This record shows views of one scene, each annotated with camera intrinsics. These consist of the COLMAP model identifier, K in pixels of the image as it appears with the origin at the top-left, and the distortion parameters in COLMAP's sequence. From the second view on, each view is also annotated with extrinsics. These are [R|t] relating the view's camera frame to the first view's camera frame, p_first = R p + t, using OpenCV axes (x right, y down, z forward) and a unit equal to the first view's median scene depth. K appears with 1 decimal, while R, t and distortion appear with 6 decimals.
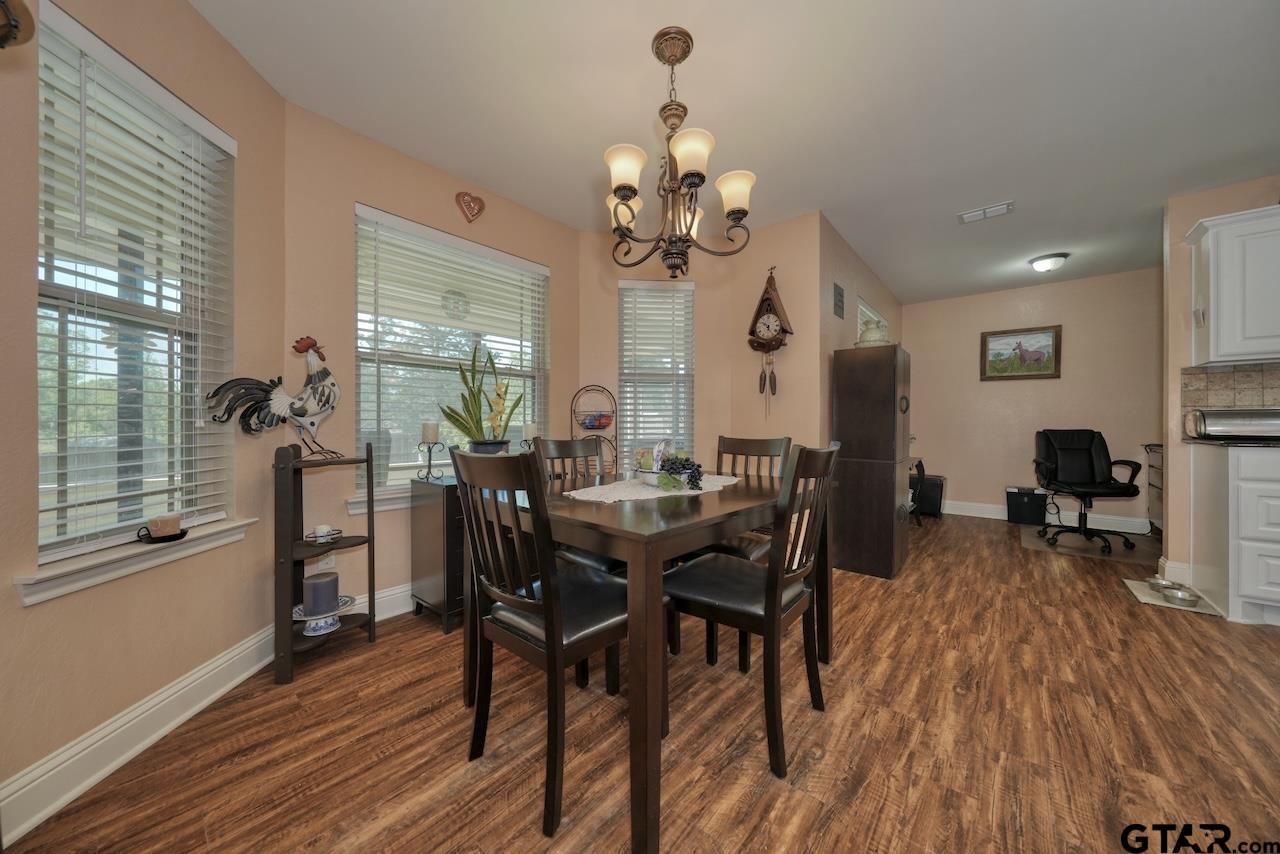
lens RADIAL K [[428.9, 0, 644.1], [0, 428.9, 427.6], [0, 0, 1]] dist [-0.005611, -0.000094]
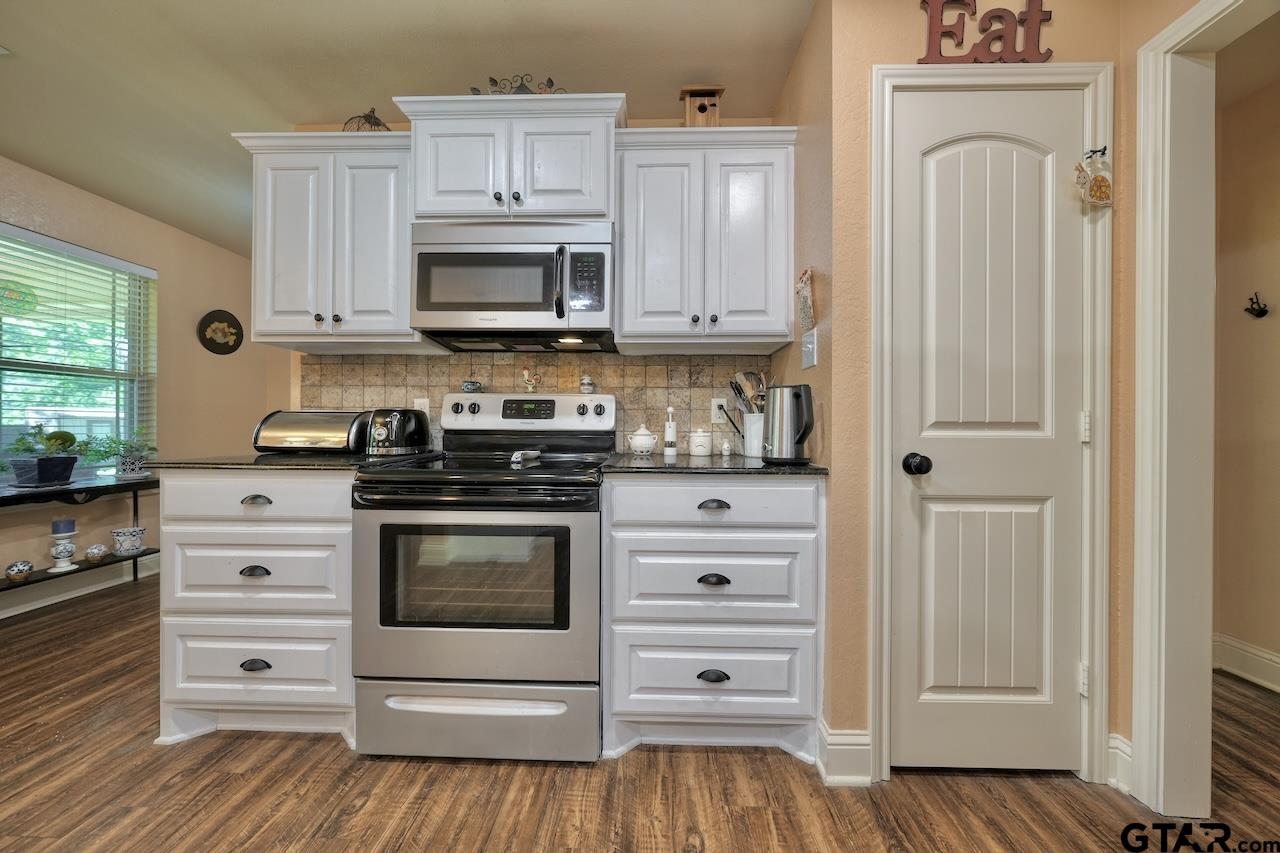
lens RADIAL K [[428.9, 0, 644.1], [0, 428.9, 427.1], [0, 0, 1]] dist [-0.005611, -0.000094]
pose [[0.778787, 0.004481, 0.627273, 1.098986], [-0.003453, 0.999990, -0.002856, -0.012001], [-0.627279, 0.000058, 0.778795, 0.033953]]
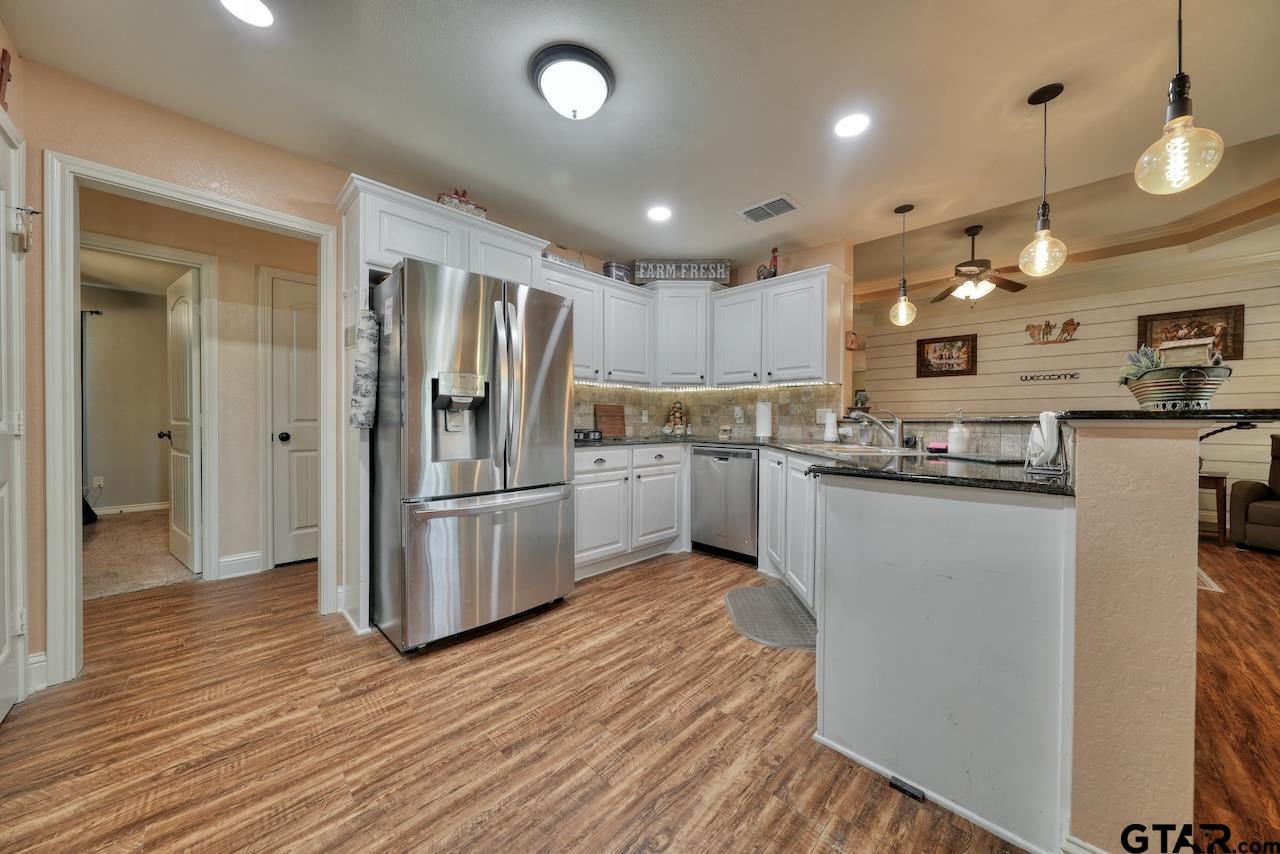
lens RADIAL K [[434.4, 0, 642.1], [0, 434.4, 425.5], [0, 0, 1]] dist [-0.006054, 0.001473]
pose [[-0.996980, -0.007886, 0.077264, 0.893274], [-0.006726, 0.999861, 0.015258, -0.024149], [-0.077373, 0.014692, -0.996894, 0.552167]]
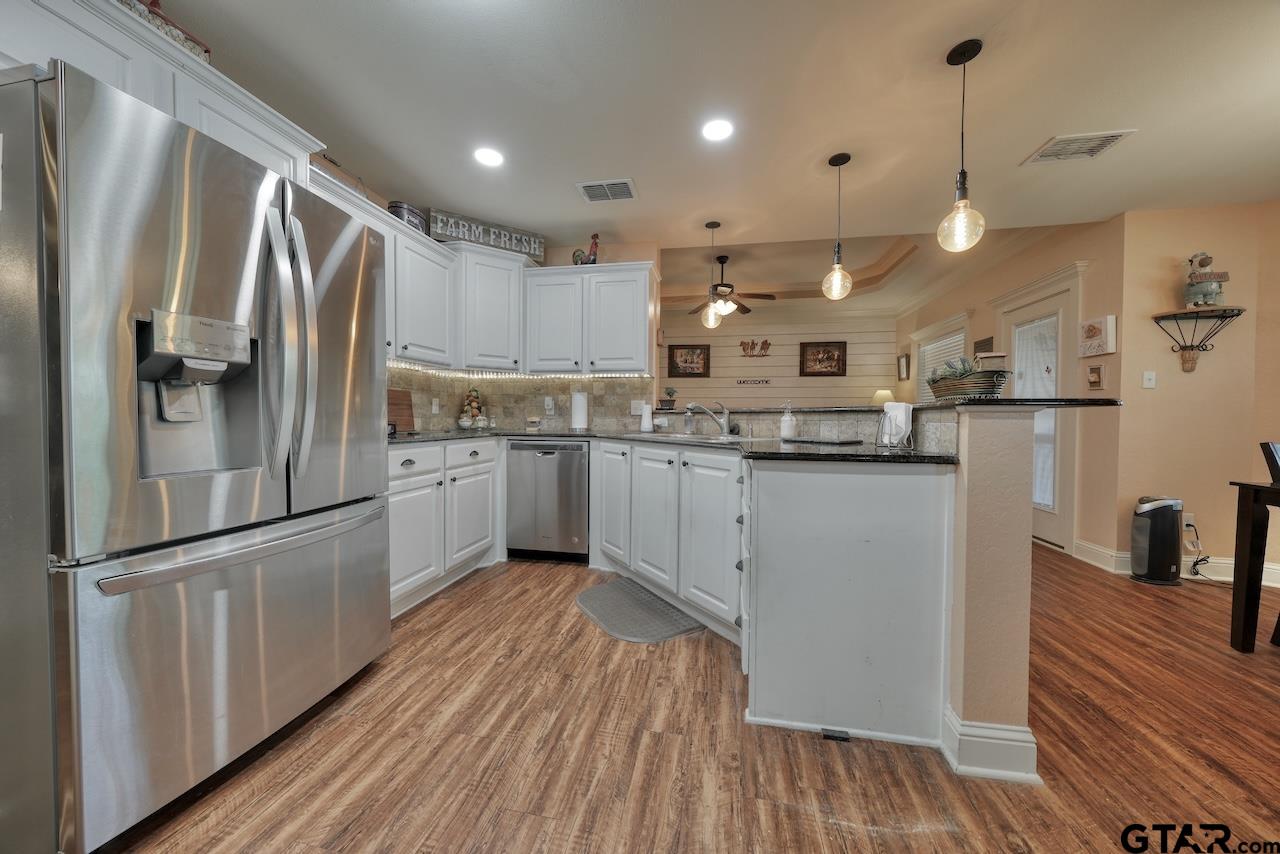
lens RADIAL K [[434.4, 0, 642.1], [0, 434.4, 425.5], [0, 0, 1]] dist [-0.006054, 0.001473]
pose [[-0.867987, 0.000471, -0.496586, 1.079146], [-0.011841, 0.999696, 0.021645, -0.012184], [0.496445, 0.024667, -0.867718, 0.419310]]
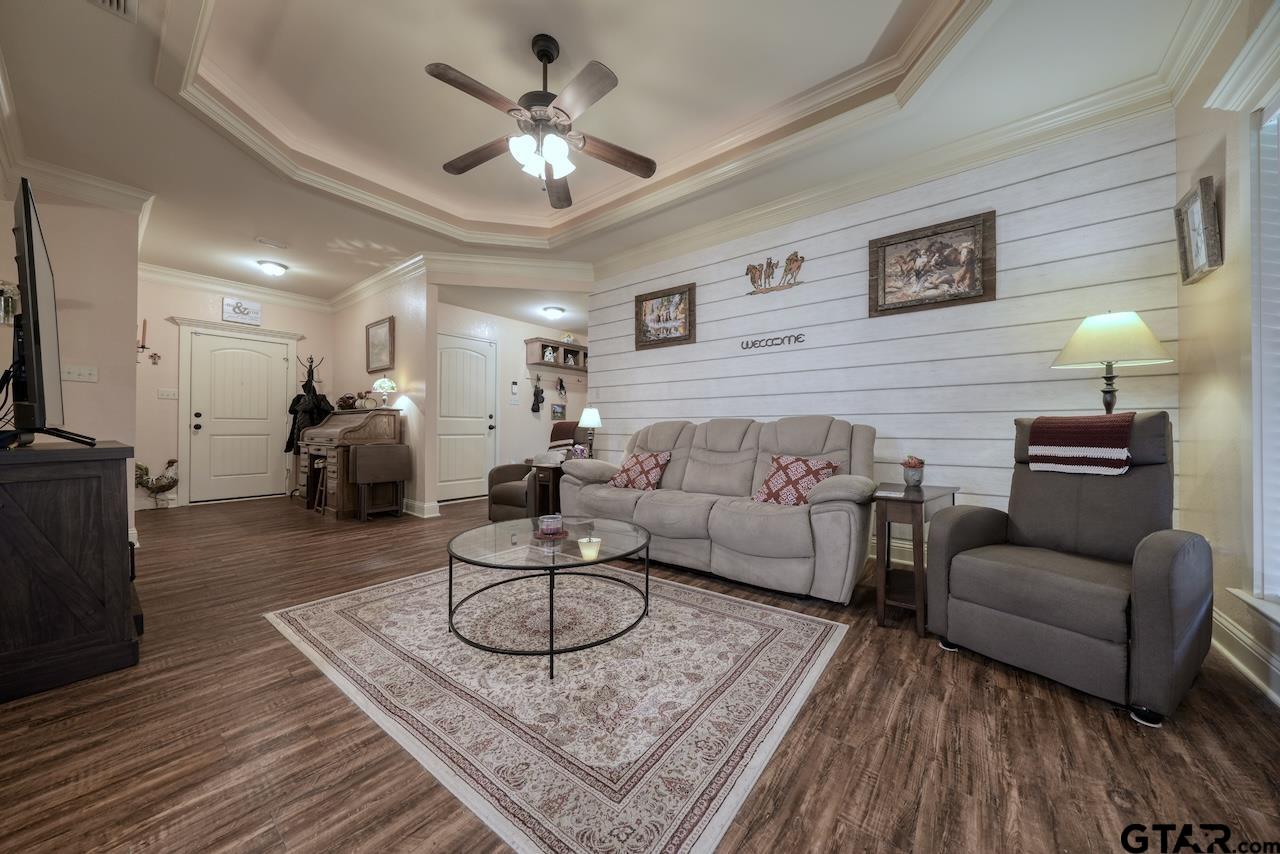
lens RADIAL K [[432.7, 0, 641.8], [0, 432.7, 426.6], [0, 0, 1]] dist [-0.006884, 0.001369]
pose [[-0.999277, -0.004532, -0.037758, -0.230025], [-0.004446, 0.999987, -0.002359, 0.027317], [0.037768, -0.002189, -0.999284, -0.186365]]
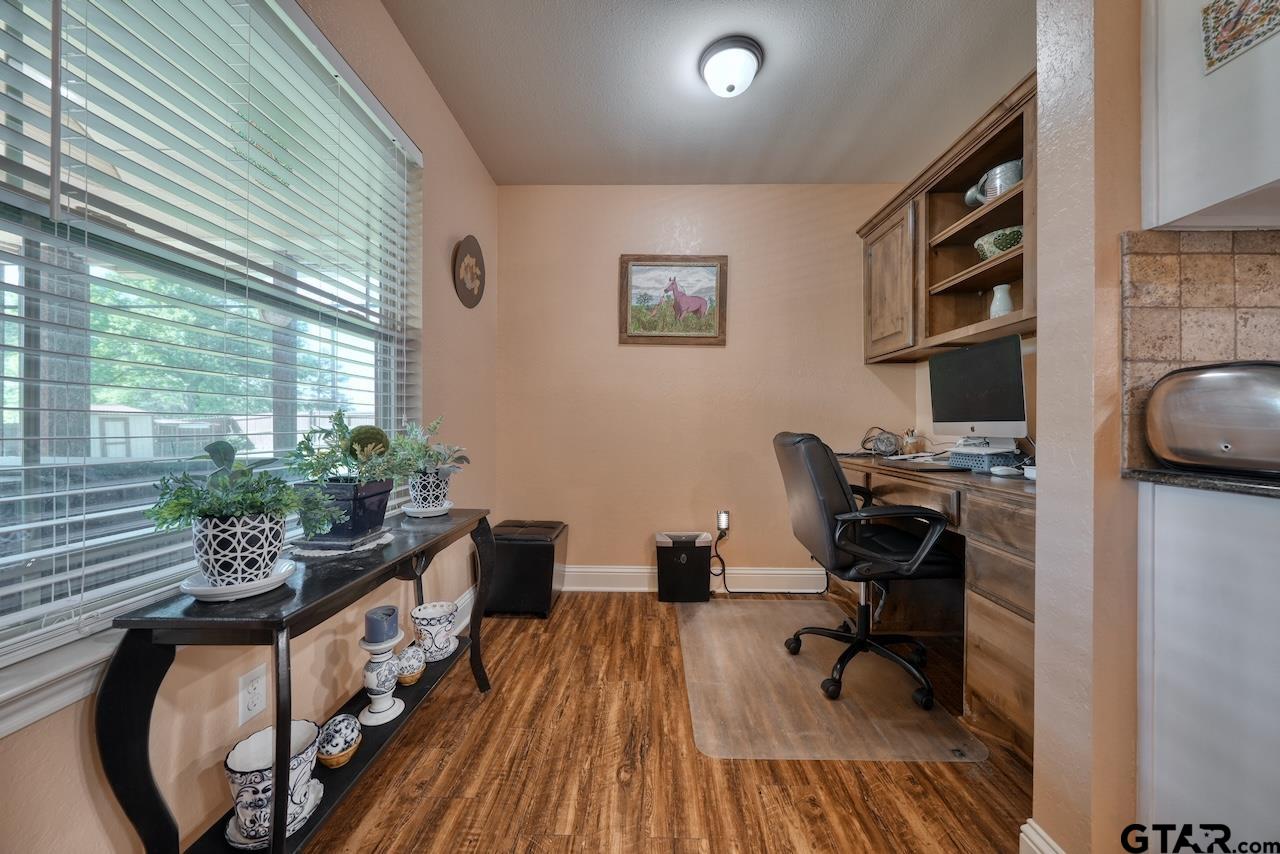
lens RADIAL K [[428.9, 0, 644.1], [0, 428.9, 427.6], [0, 0, 1]] dist [-0.005611, -0.000094]
pose [[0.769739, -0.002340, 0.638355, 0.707808], [0.001581, 0.999997, 0.001759, -0.003196], [-0.638357, -0.000345, 0.769740, 0.856449]]
